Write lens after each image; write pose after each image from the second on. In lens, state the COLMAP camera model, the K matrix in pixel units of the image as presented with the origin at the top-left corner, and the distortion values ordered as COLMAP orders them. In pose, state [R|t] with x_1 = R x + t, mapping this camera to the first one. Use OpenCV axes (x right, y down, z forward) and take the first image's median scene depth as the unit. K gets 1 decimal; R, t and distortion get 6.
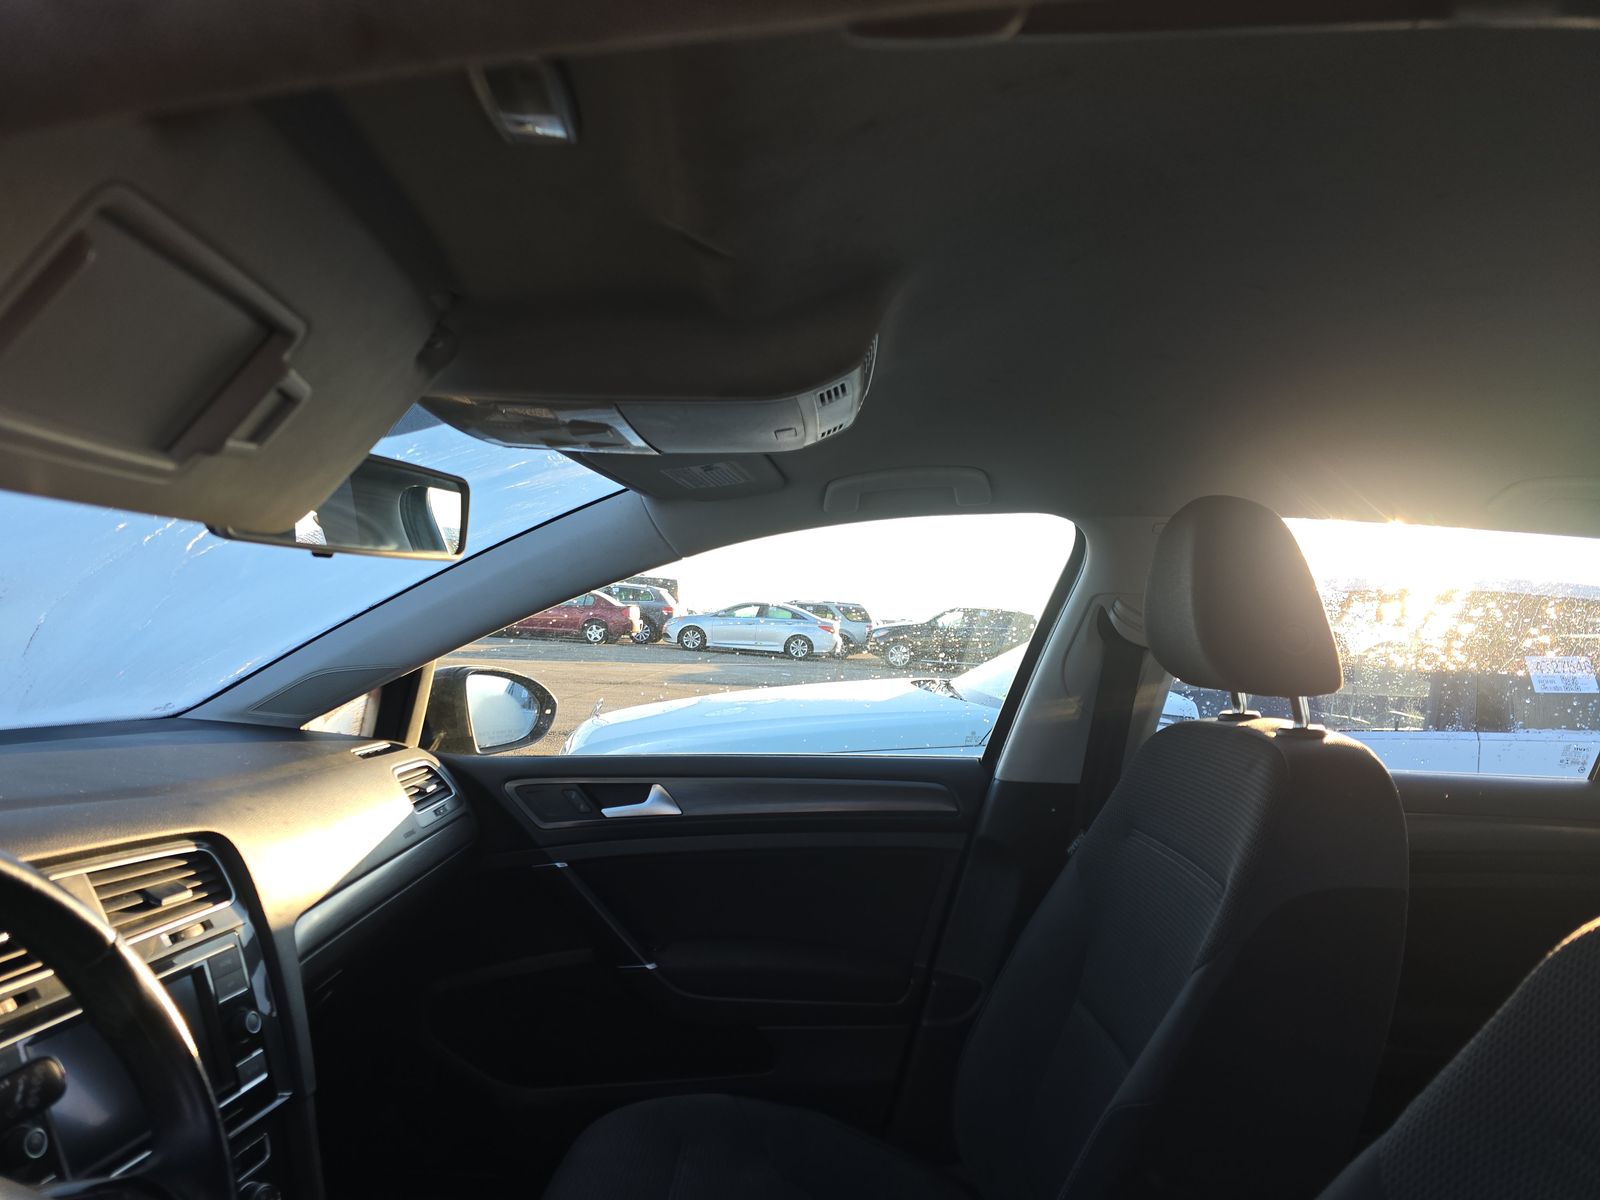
lens RADIAL K [[1074.8, 0, 800.0], [0, 1074.8, 600.0], [0, 0, 1]] dist [0.095413, -0.101084]
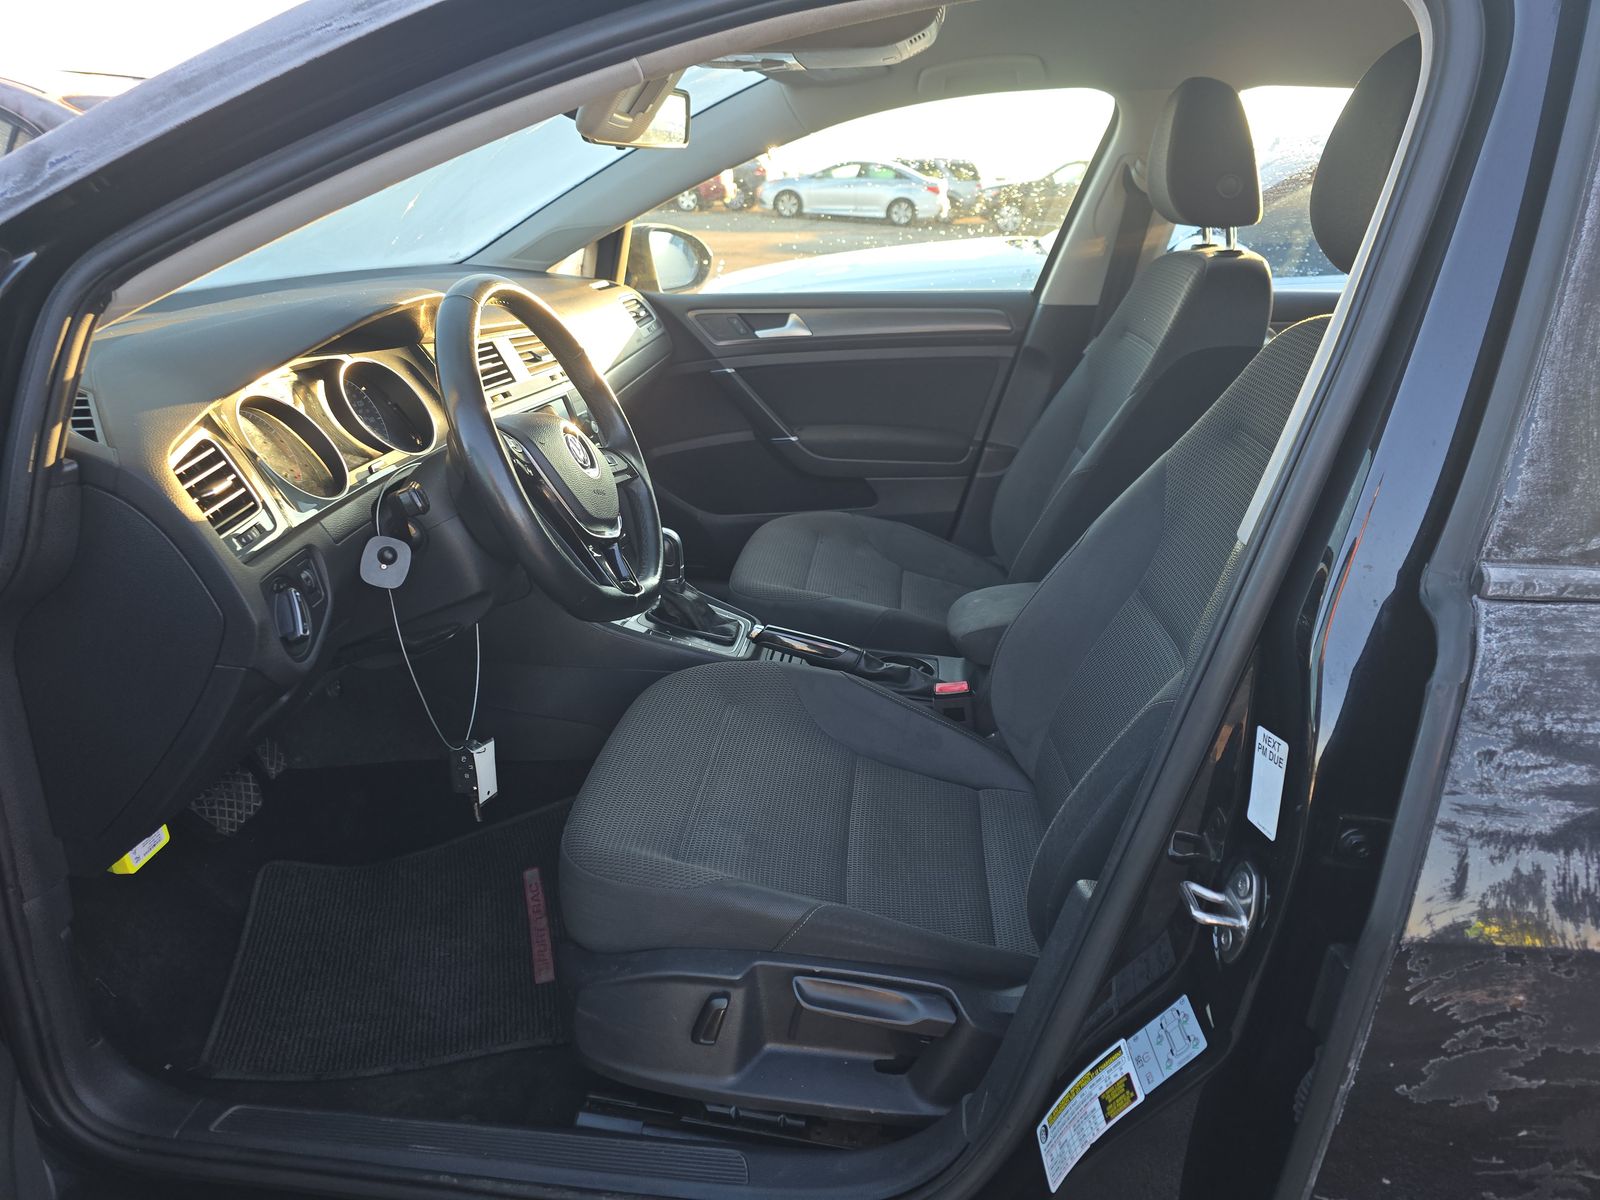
lens RADIAL K [[1074.8, 0, 800.0], [0, 1074.8, 600.0], [0, 0, 1]] dist [0.095413, -0.101084]
pose [[0.995884, 0.012555, -0.089768, 0.005959], [0.022165, 0.926564, 0.375482, -0.010692], [0.087890, -0.375926, 0.922472, -0.435514]]
